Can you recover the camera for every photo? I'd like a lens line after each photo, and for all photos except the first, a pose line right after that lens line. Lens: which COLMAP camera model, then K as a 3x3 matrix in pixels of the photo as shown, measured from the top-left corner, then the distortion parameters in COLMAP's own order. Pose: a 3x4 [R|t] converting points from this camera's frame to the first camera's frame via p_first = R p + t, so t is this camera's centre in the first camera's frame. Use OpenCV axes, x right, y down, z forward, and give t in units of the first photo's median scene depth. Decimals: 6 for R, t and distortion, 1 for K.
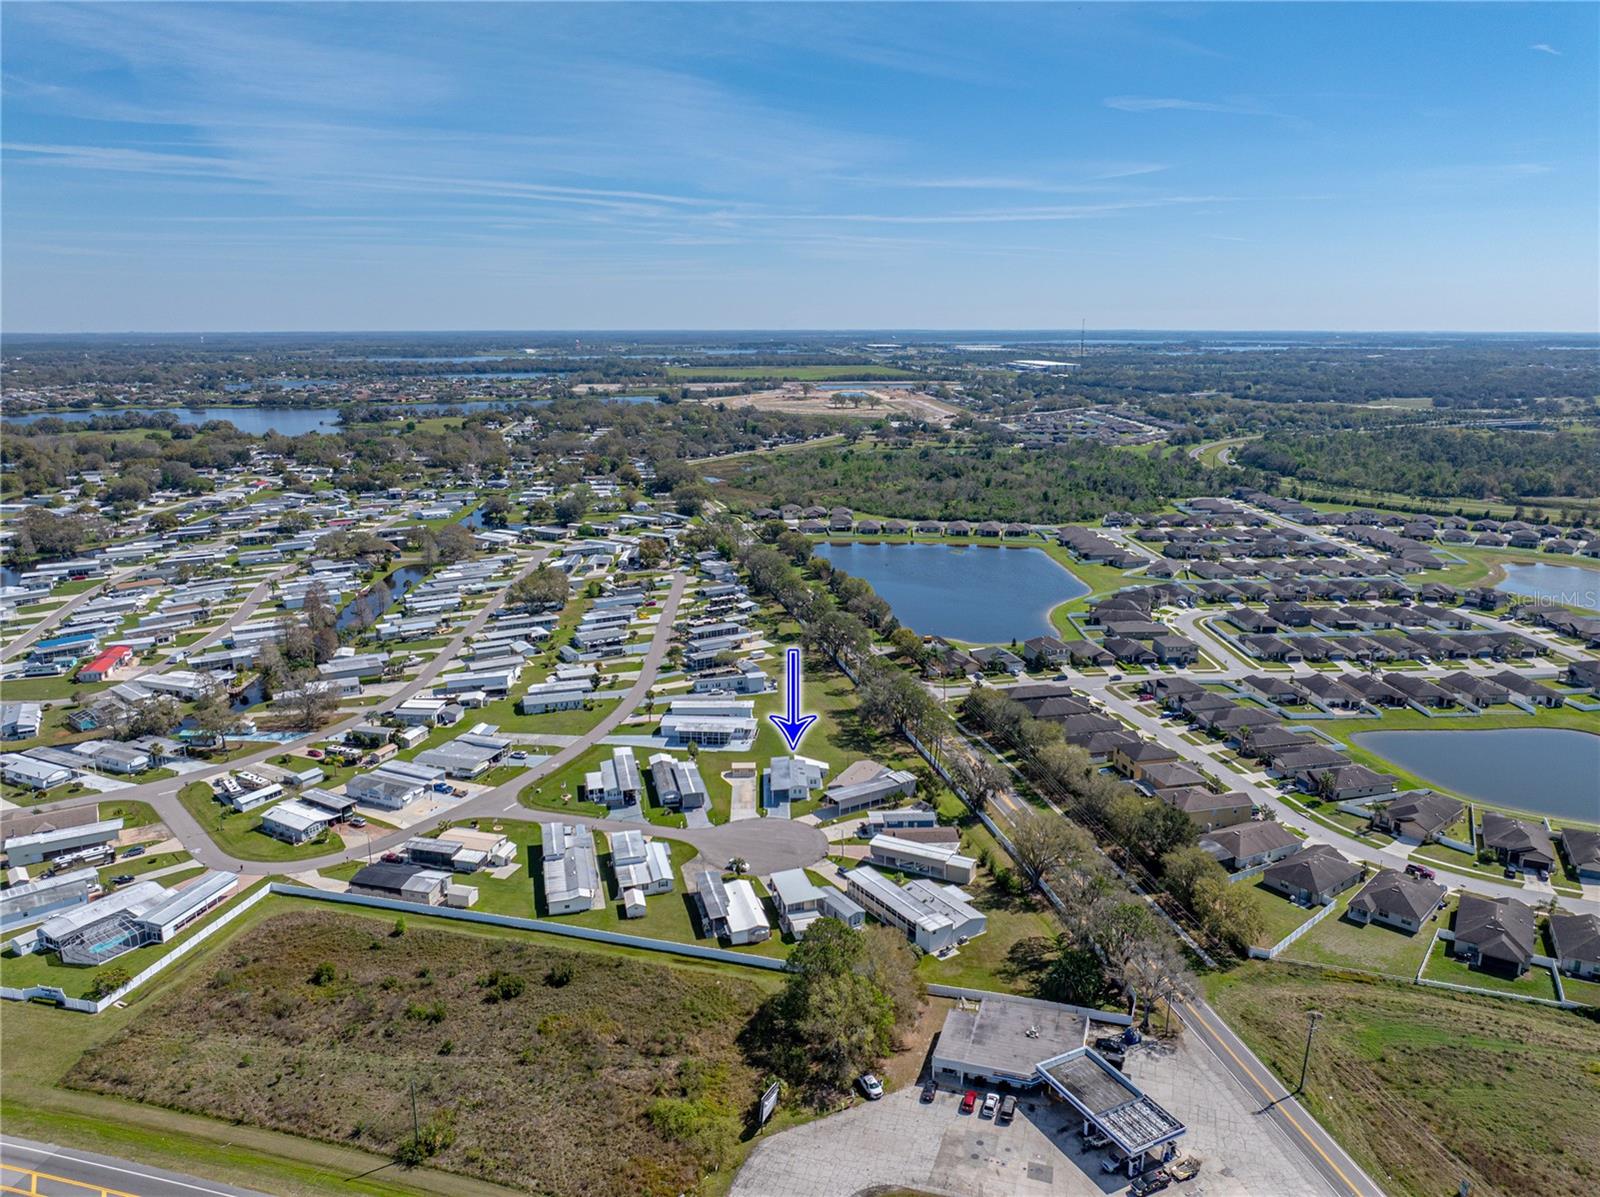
lens RADIAL K [[1139.2, 0, 798.7], [0, 1139.2, 563.9], [0, 0, 1]] dist [-0.025659, 0.007070]
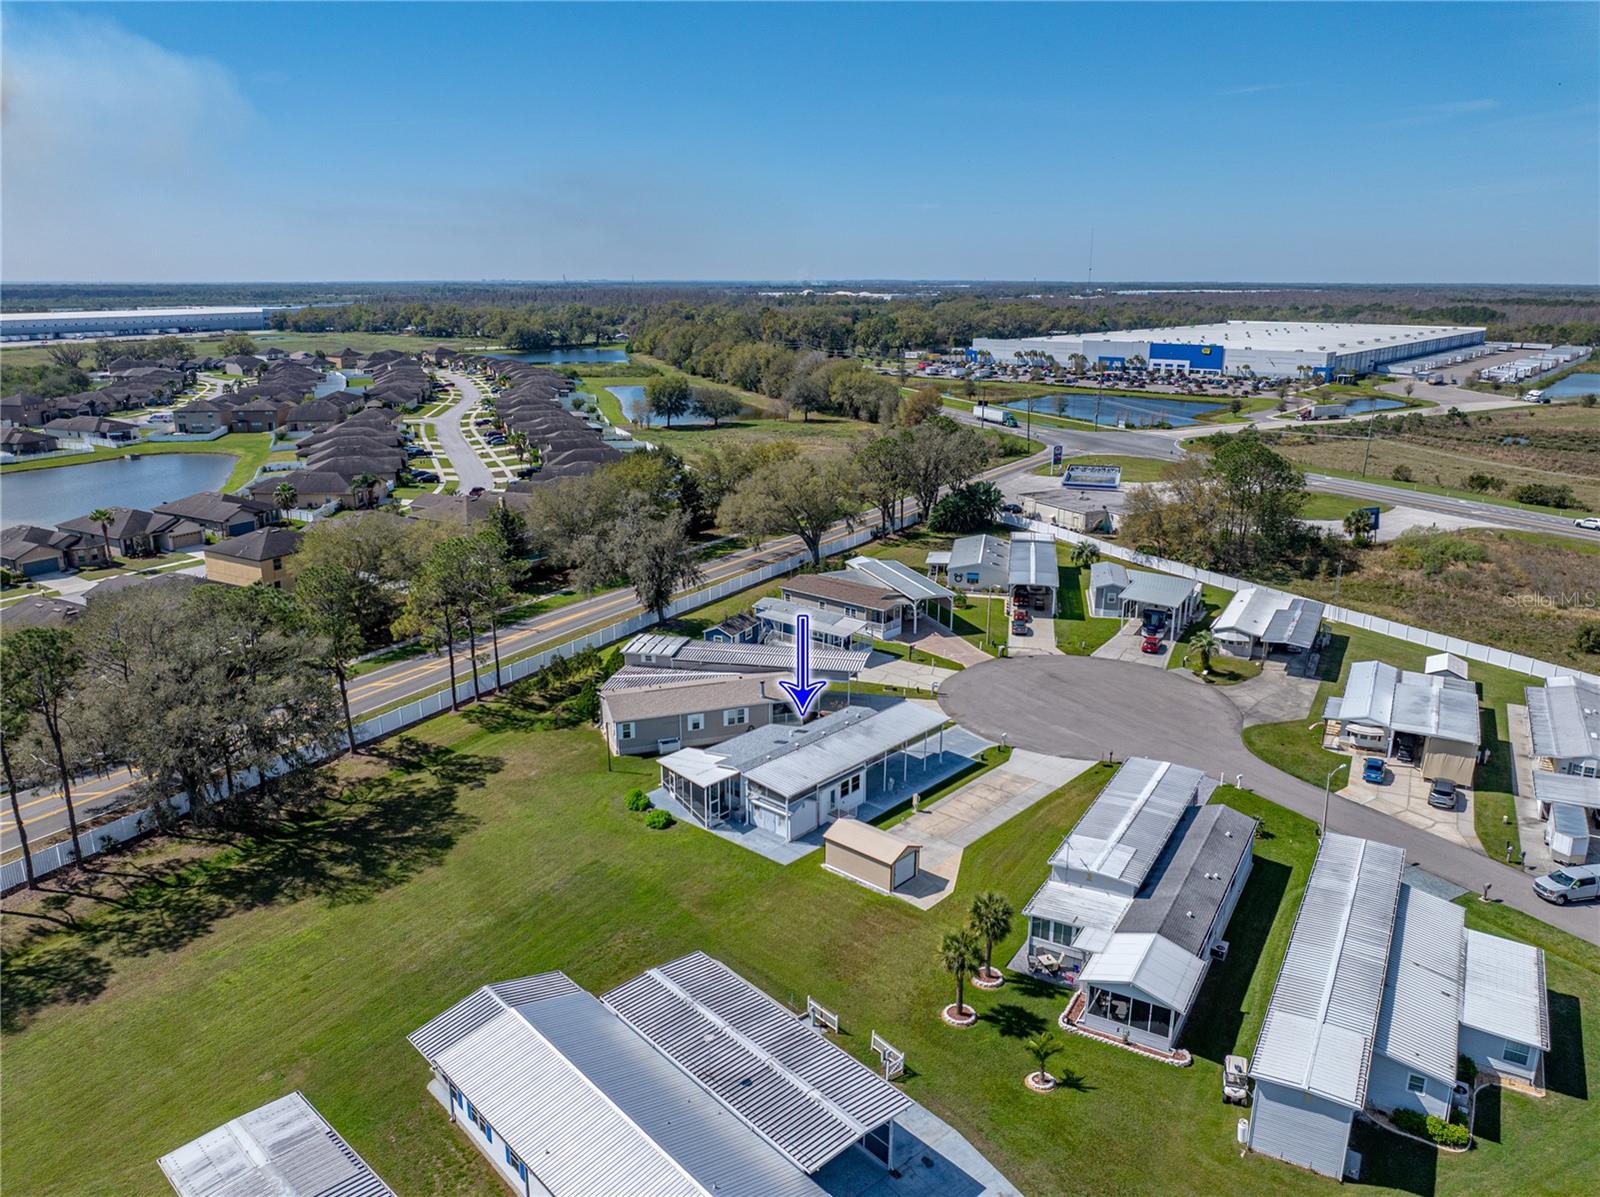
lens RADIAL K [[1144.5, 0, 802.8], [0, 1144.5, 595.0], [0, 0, 1]] dist [-0.020779, 0.011678]
pose [[-0.725386, -0.183522, 0.663427, -0.194255], [0.140661, 0.903945, 0.403854, 0.010961], [-0.673818, 0.386269, -0.629894, 1.091524]]
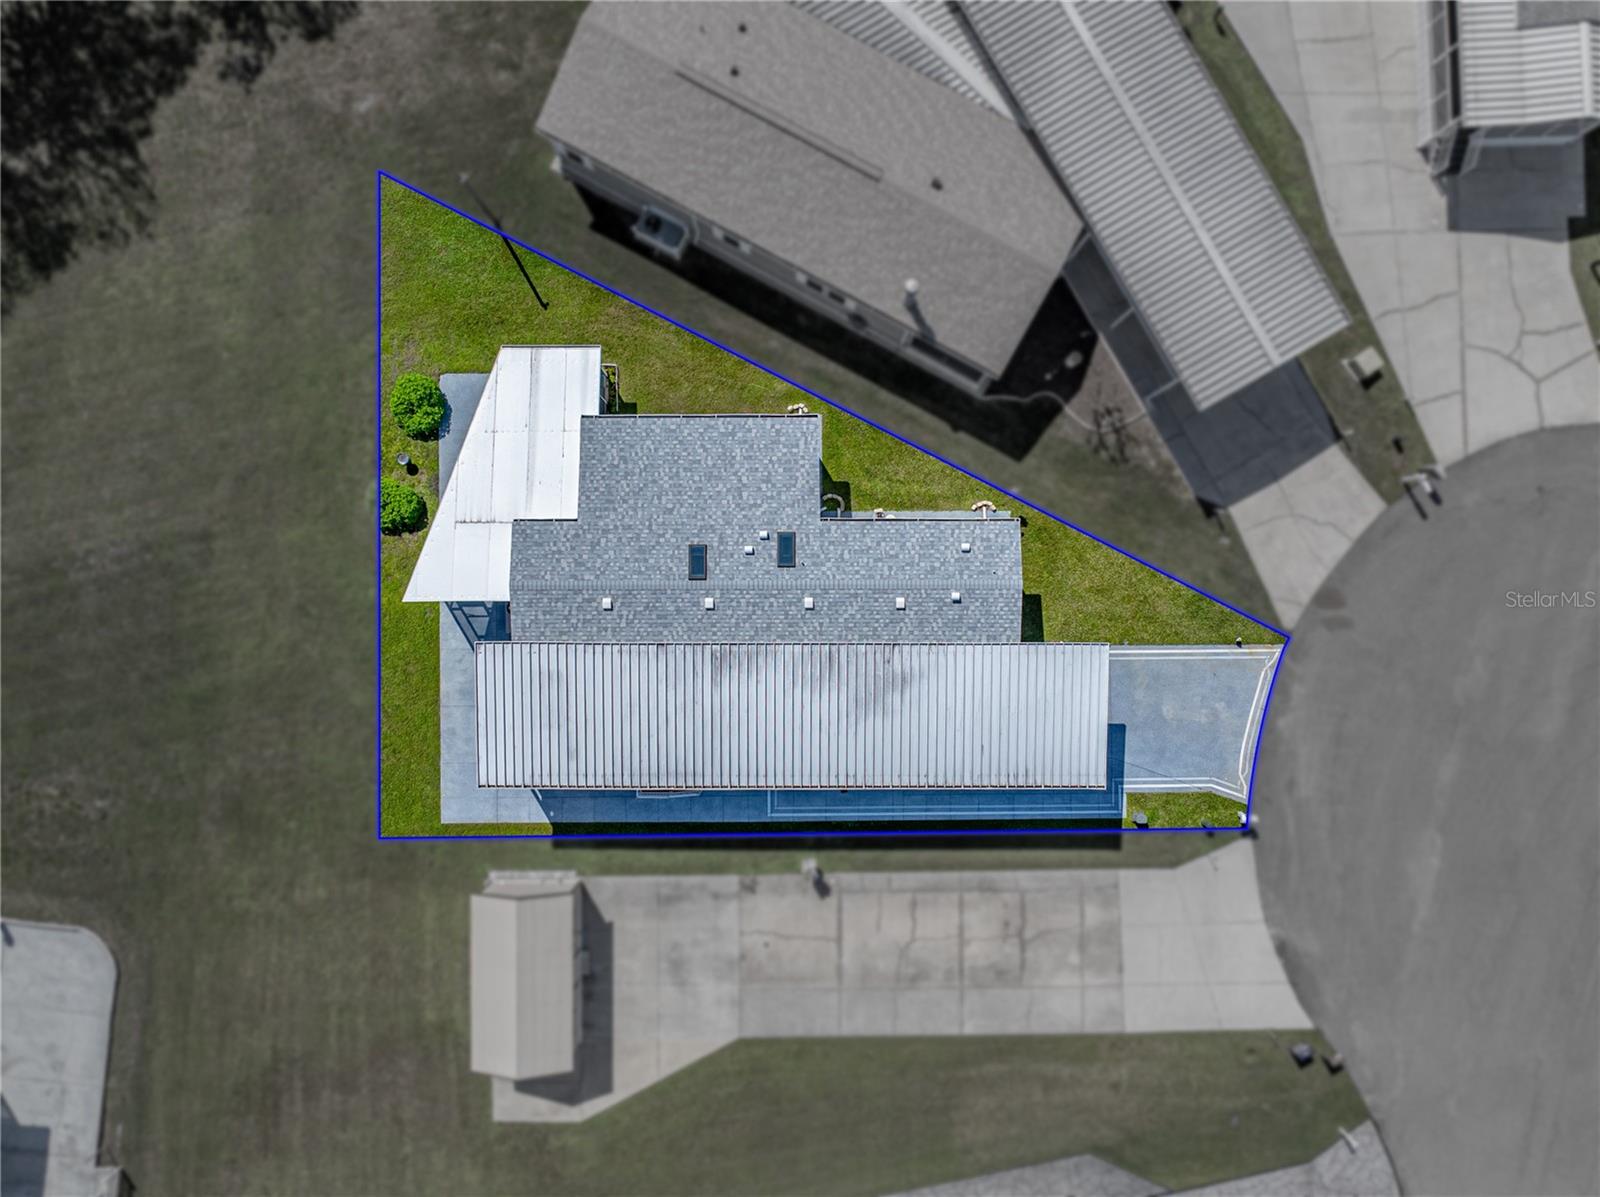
lens RADIAL K [[1125.6, 0, 800.0], [0, 1125.6, 598.5], [0, 0, 1]] dist [-0.024228, 0.014591]
pose [[0.029094, -0.999557, 0.006295, -0.003122], [0.202303, 0.012055, 0.979249, 0.051506], [-0.978891, -0.027216, 0.202565, 0.887297]]
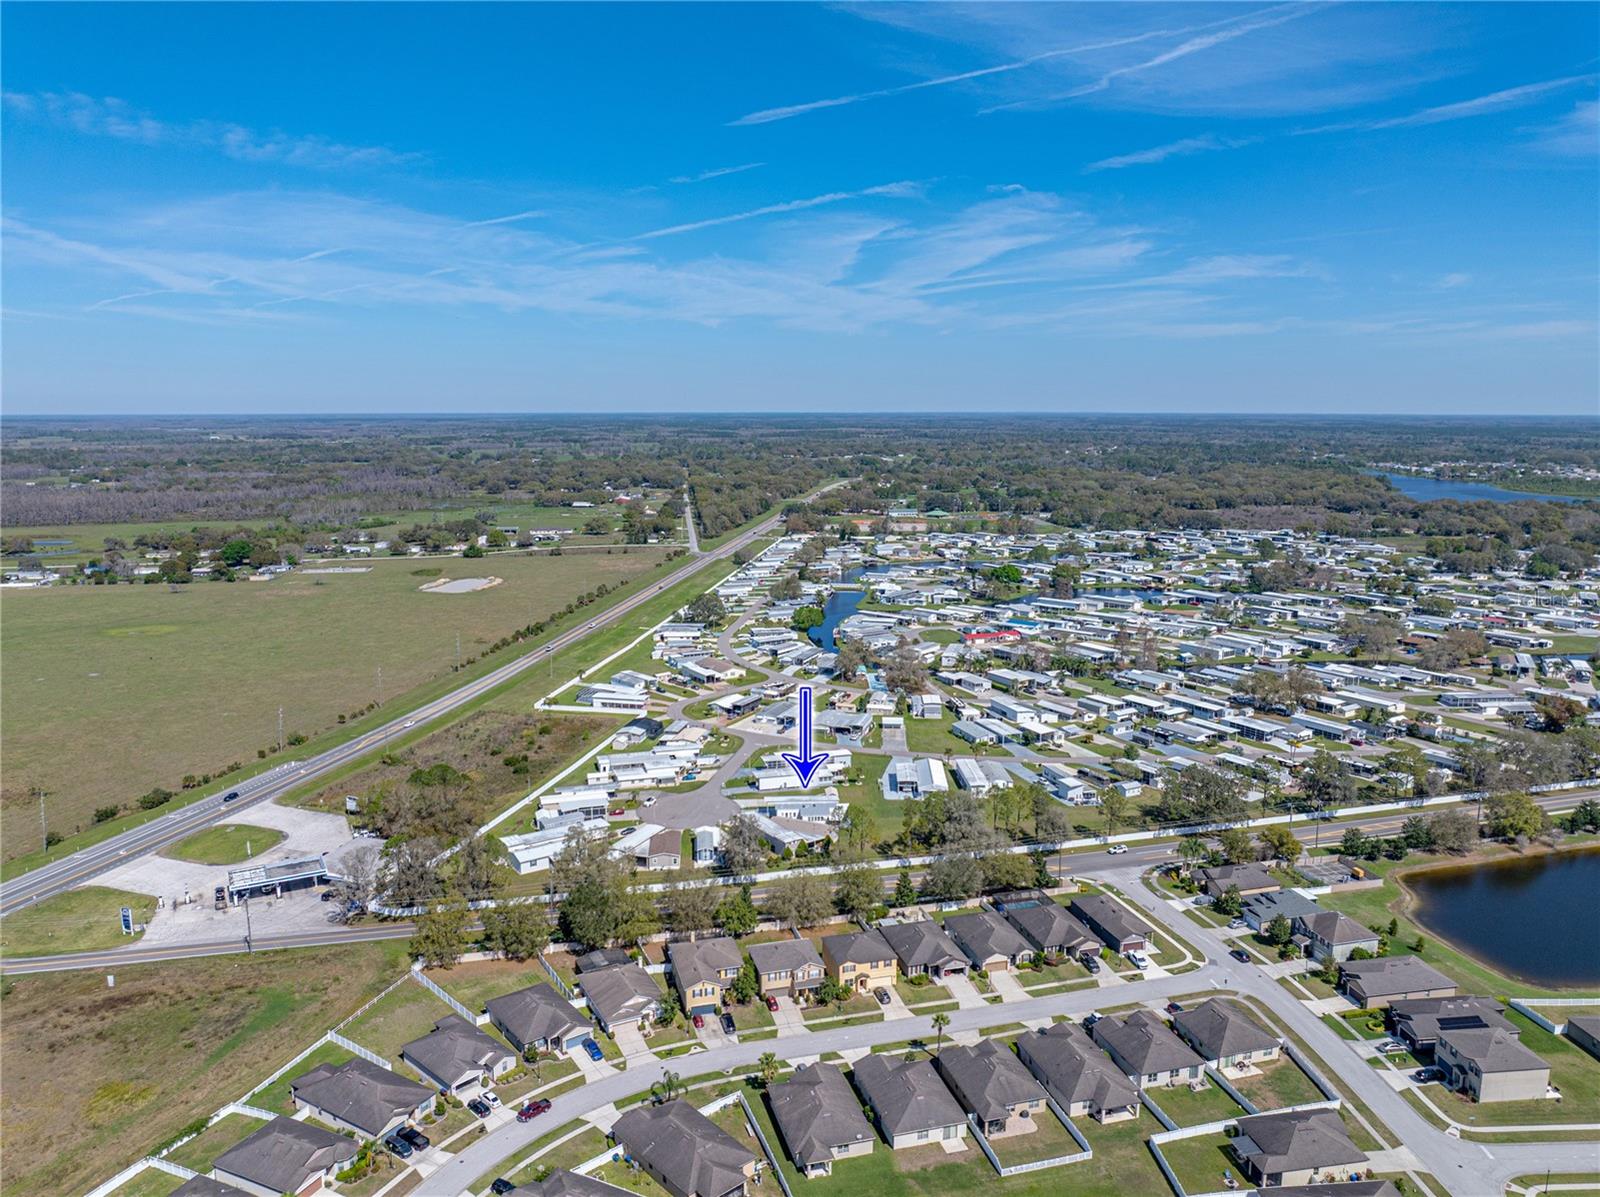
lens RADIAL K [[1125.6, 0, 800.0], [0, 1125.6, 598.5], [0, 0, 1]] dist [-0.024228, 0.014591]
pose [[0.037488, 0.167695, -0.985126, 0.943213], [-0.205449, 0.966053, 0.156630, -0.162182], [0.977949, 0.196522, 0.070668, 0.804486]]
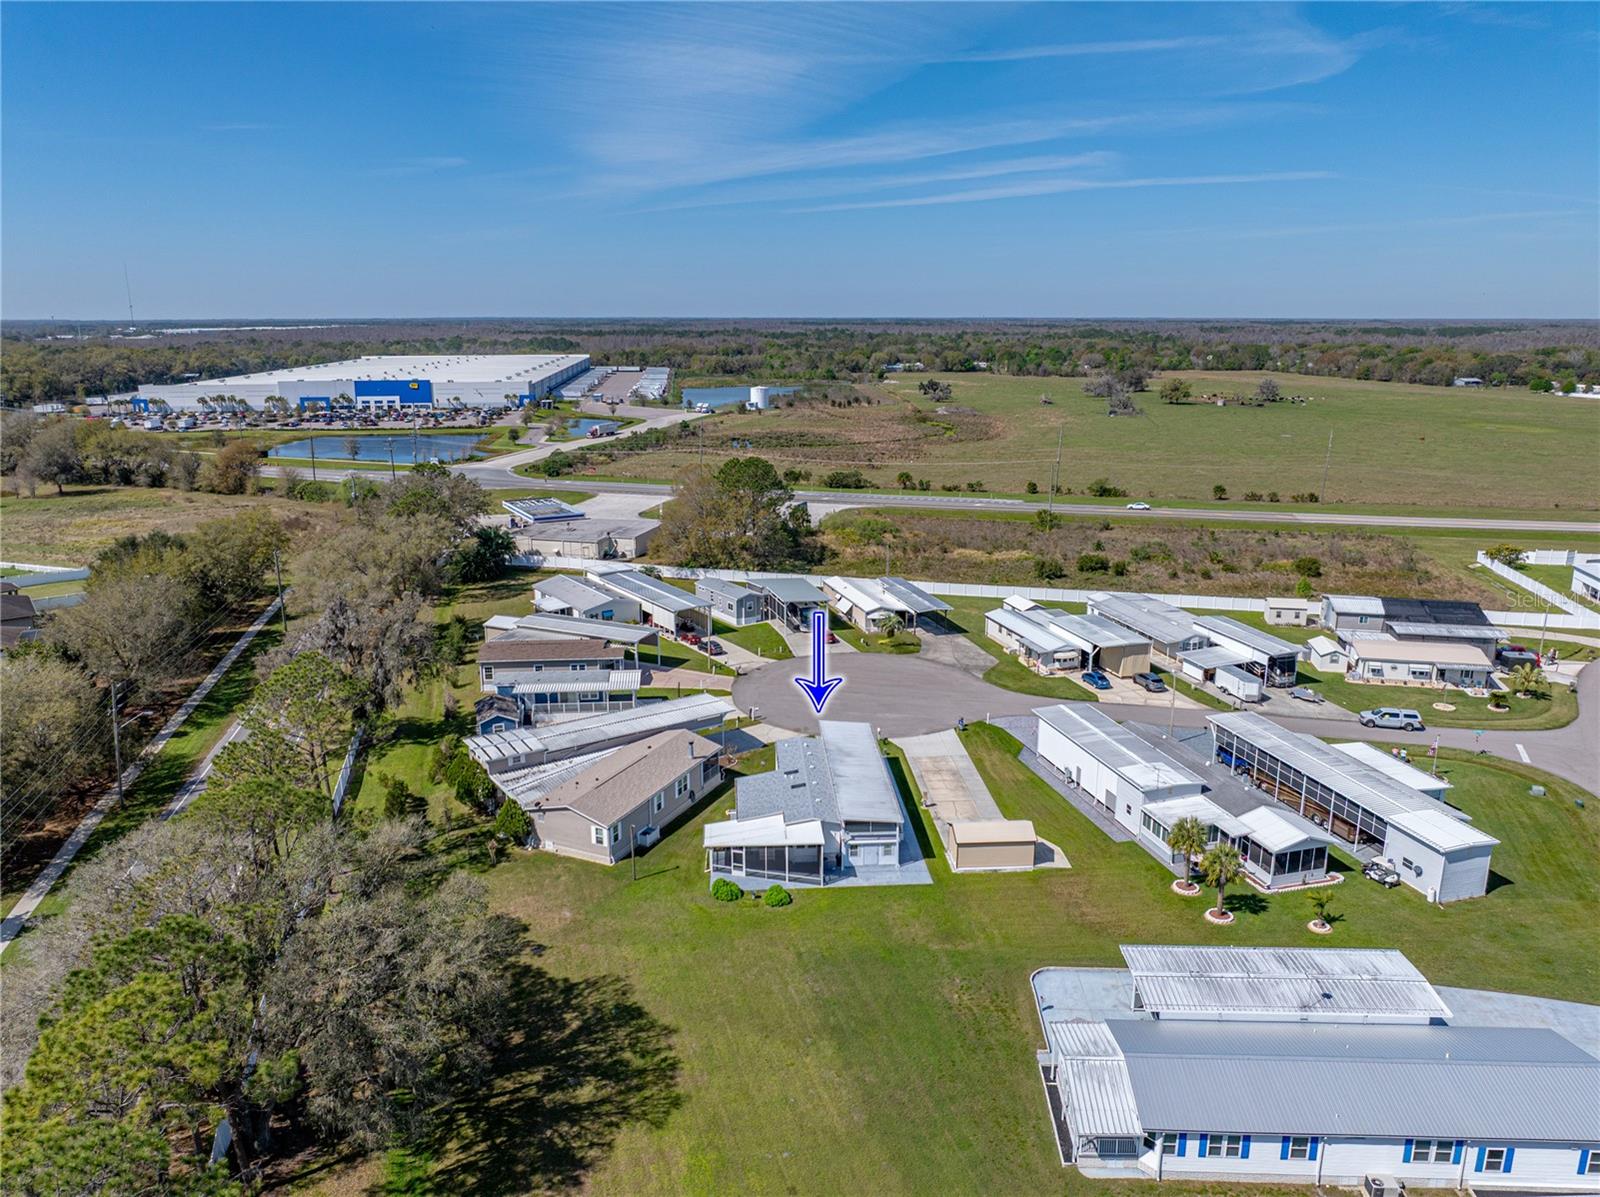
lens RADIAL K [[1125.6, 0, 800.0], [0, 1125.6, 598.5], [0, 0, 1]] dist [-0.024228, 0.014591]
pose [[-0.999442, 0.010599, -0.031663, 0.009346], [-0.004363, 0.898695, 0.438553, -0.004743], [0.033104, 0.438447, -0.898147, 1.160882]]
